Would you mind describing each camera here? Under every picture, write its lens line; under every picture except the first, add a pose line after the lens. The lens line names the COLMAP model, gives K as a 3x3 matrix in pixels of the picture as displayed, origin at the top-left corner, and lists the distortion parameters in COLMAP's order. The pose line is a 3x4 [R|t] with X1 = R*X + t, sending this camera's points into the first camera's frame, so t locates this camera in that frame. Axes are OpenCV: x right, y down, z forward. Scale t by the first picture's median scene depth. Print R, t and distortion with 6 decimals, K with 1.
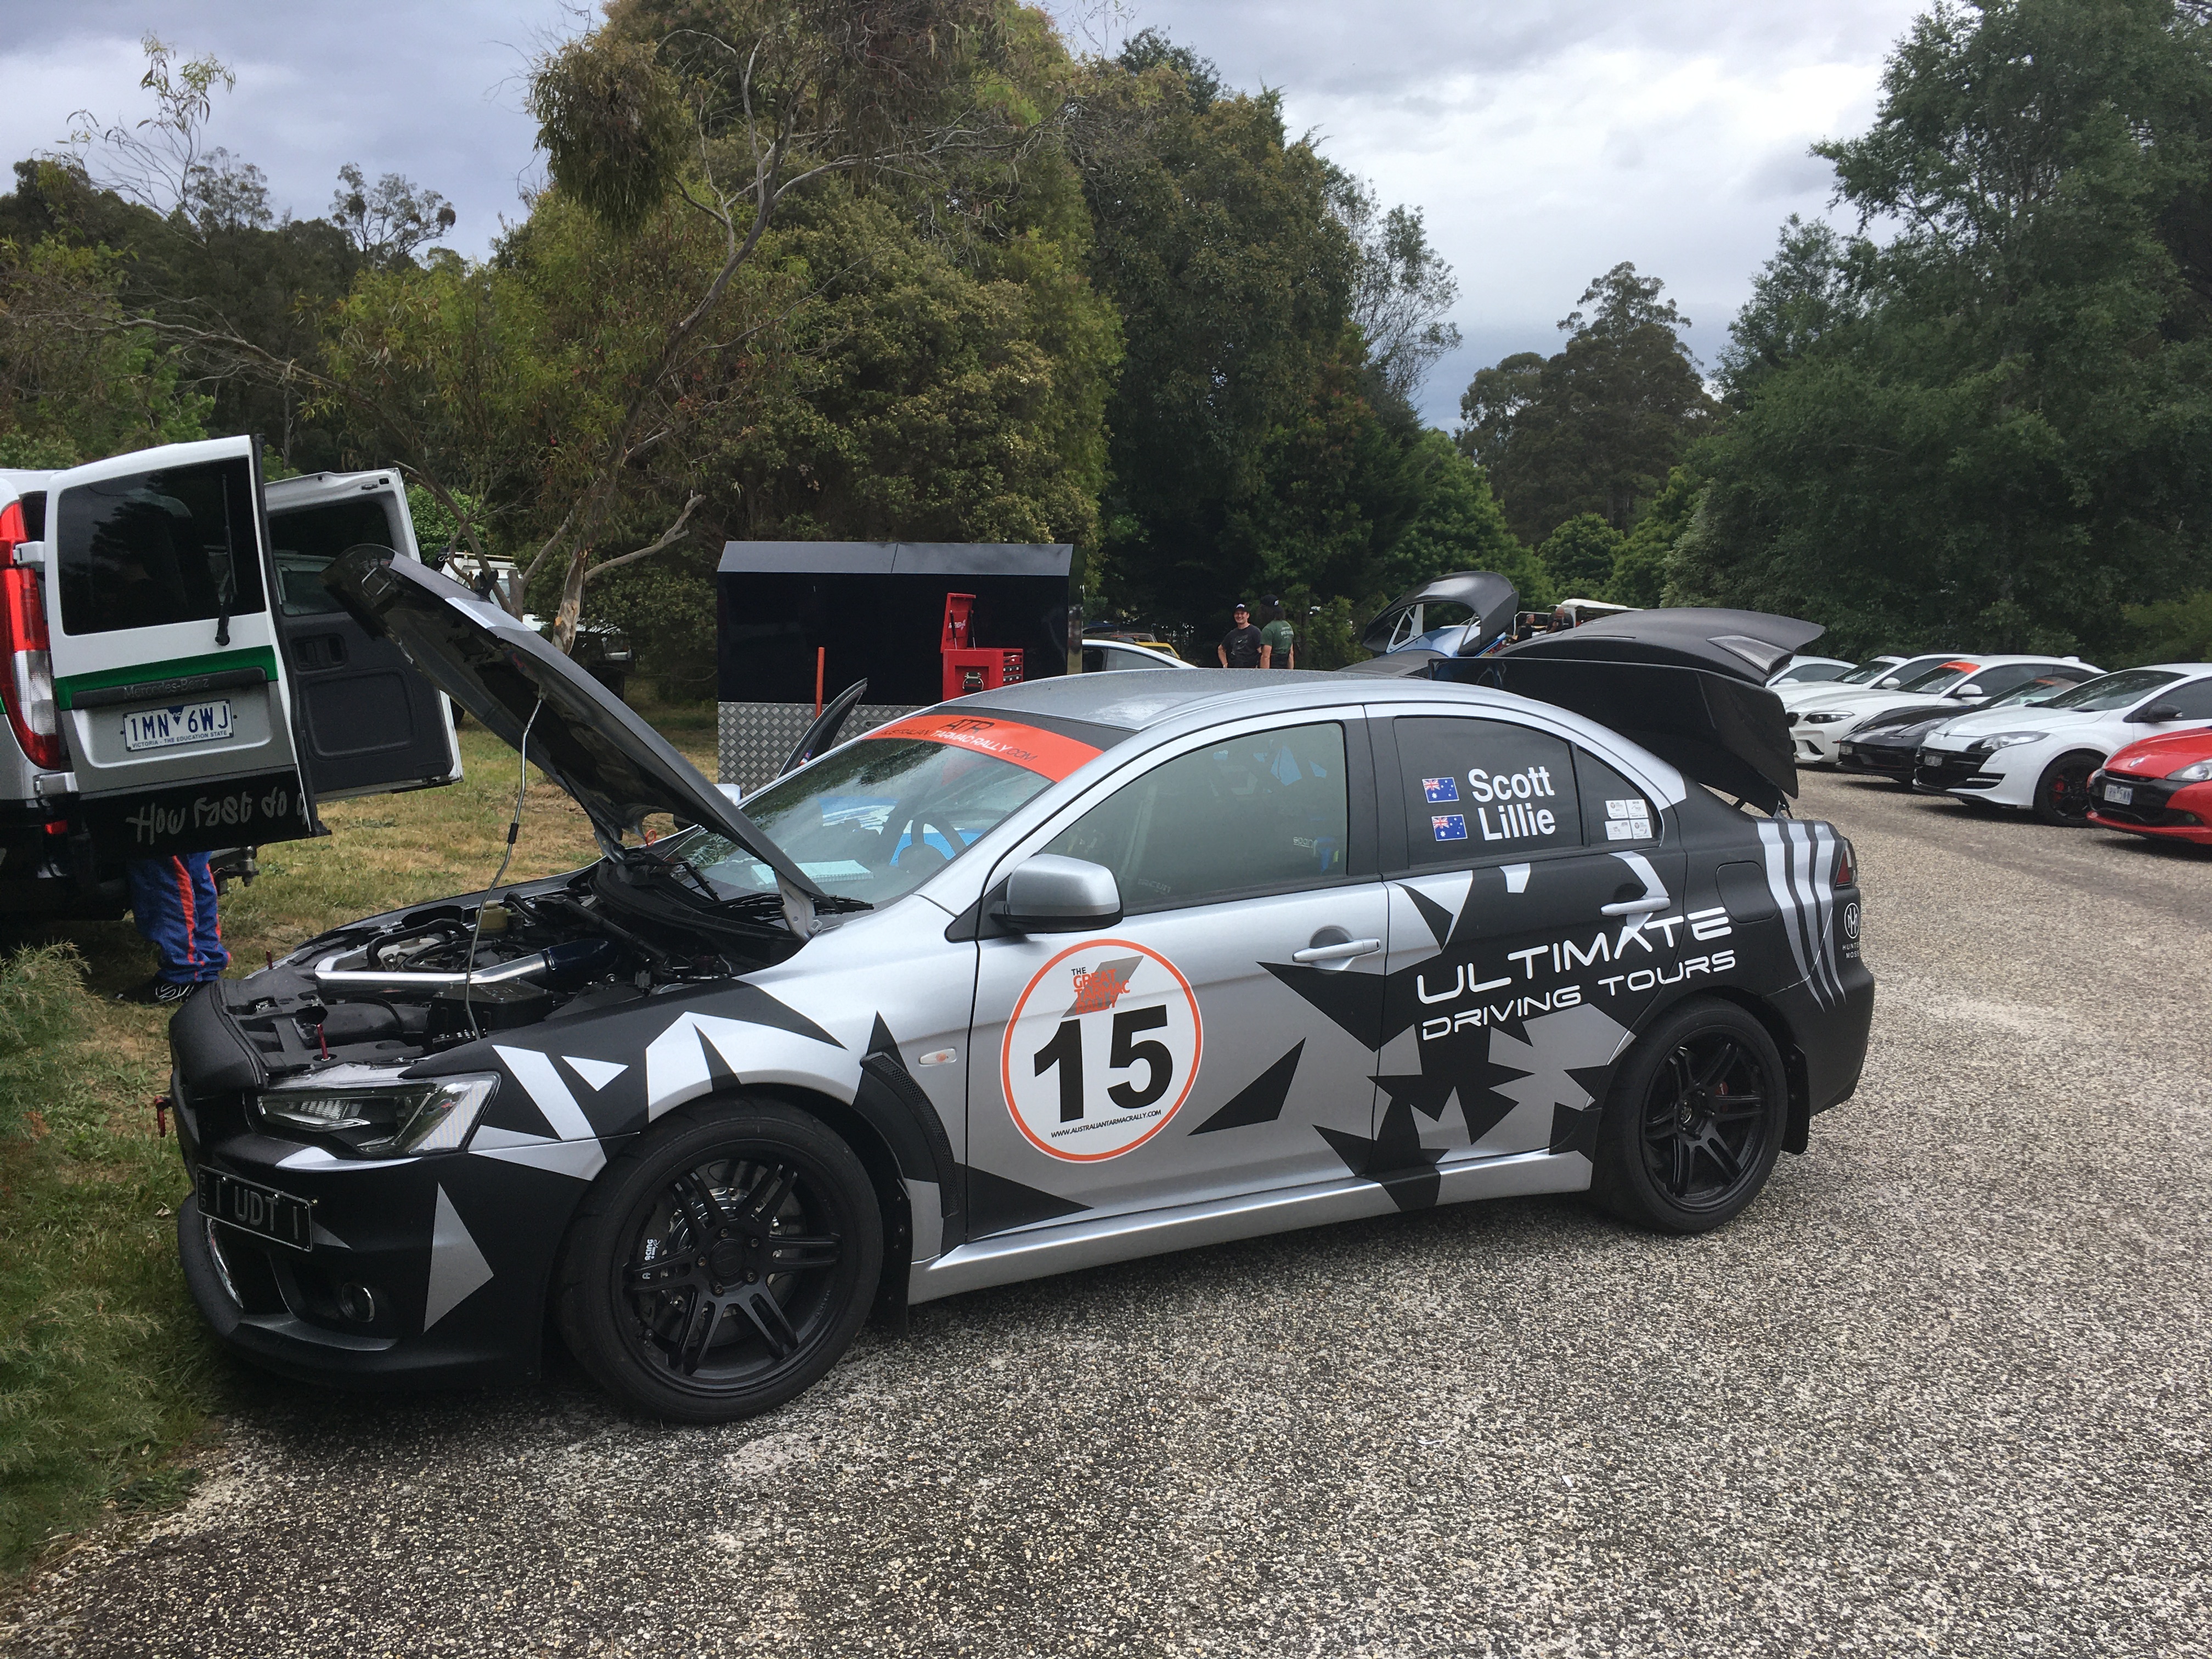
lens RADIAL K [[1831.8, 0, 1100.5], [0, 1831.8, 836.0], [0, 0, 1]] dist [-0.009840, -0.024295]
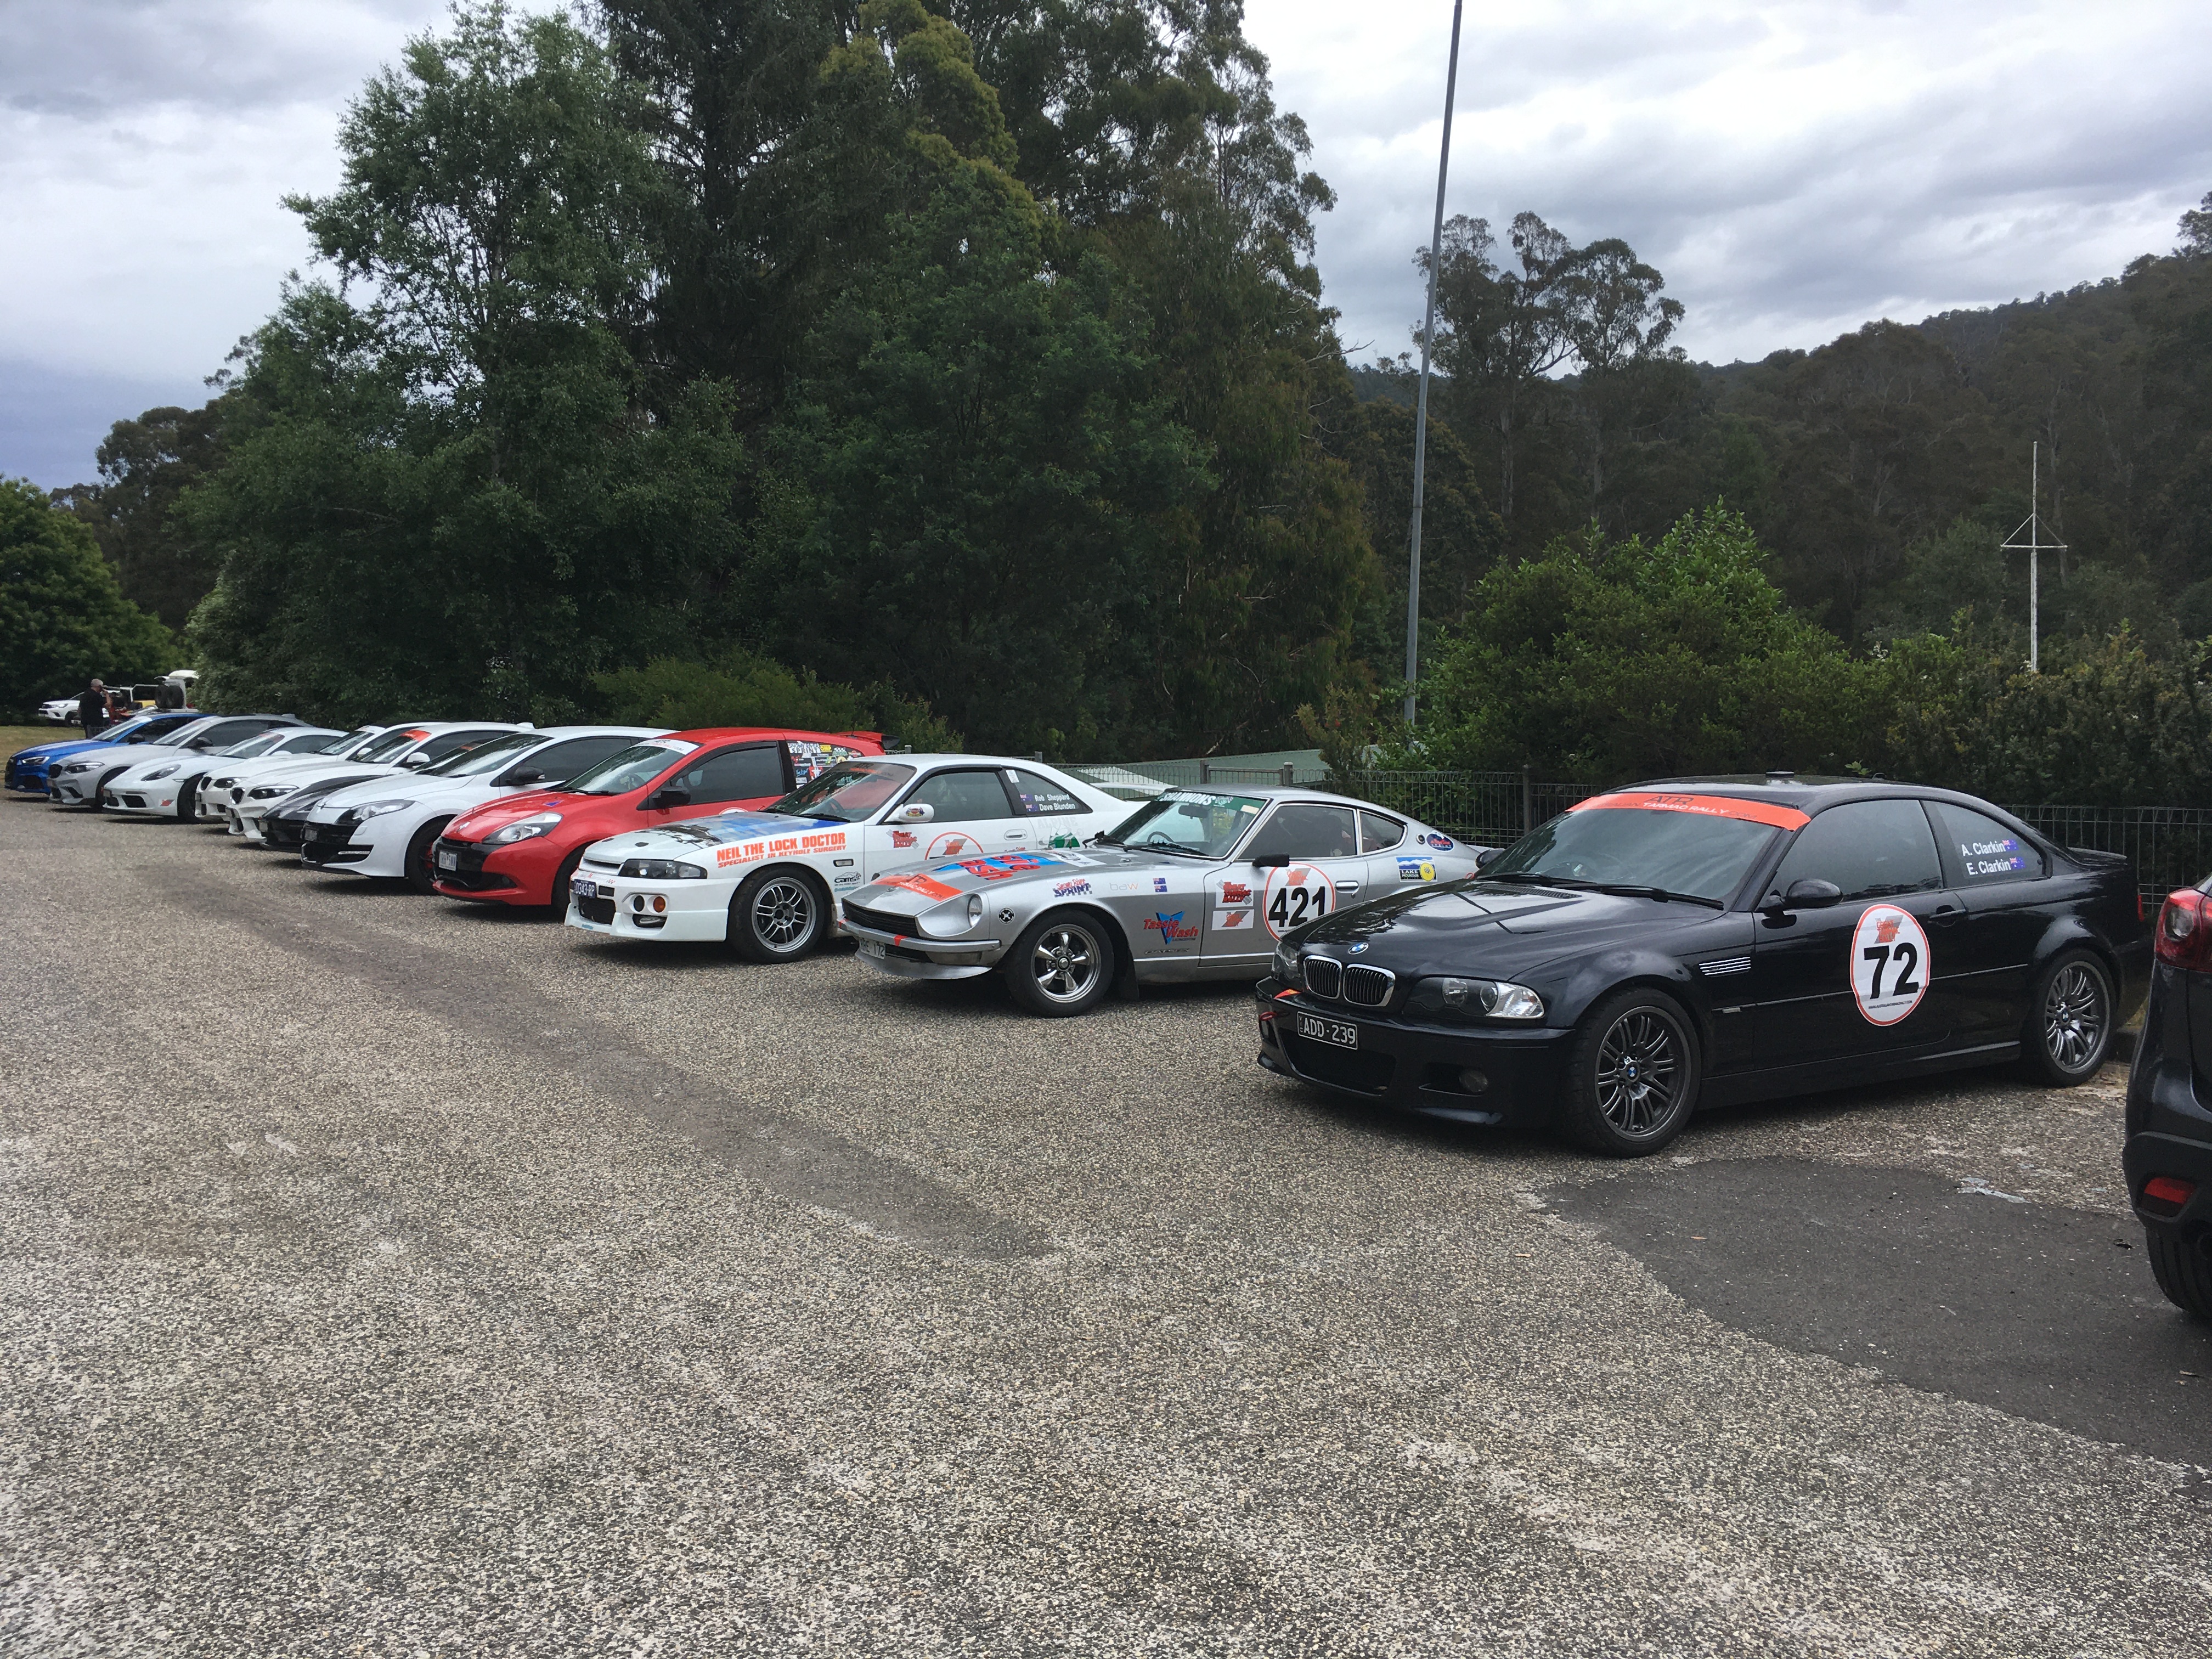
lens RADIAL K [[1831.8, 0, 1105.2], [0, 1831.8, 825.2], [0, 0, 1]] dist [-0.009840, -0.024295]
pose [[0.770330, -0.050657, 0.635630, 0.104798], [0.079249, 0.996716, -0.016609, 0.001300], [-0.632702, 0.063167, 0.771815, 0.006749]]
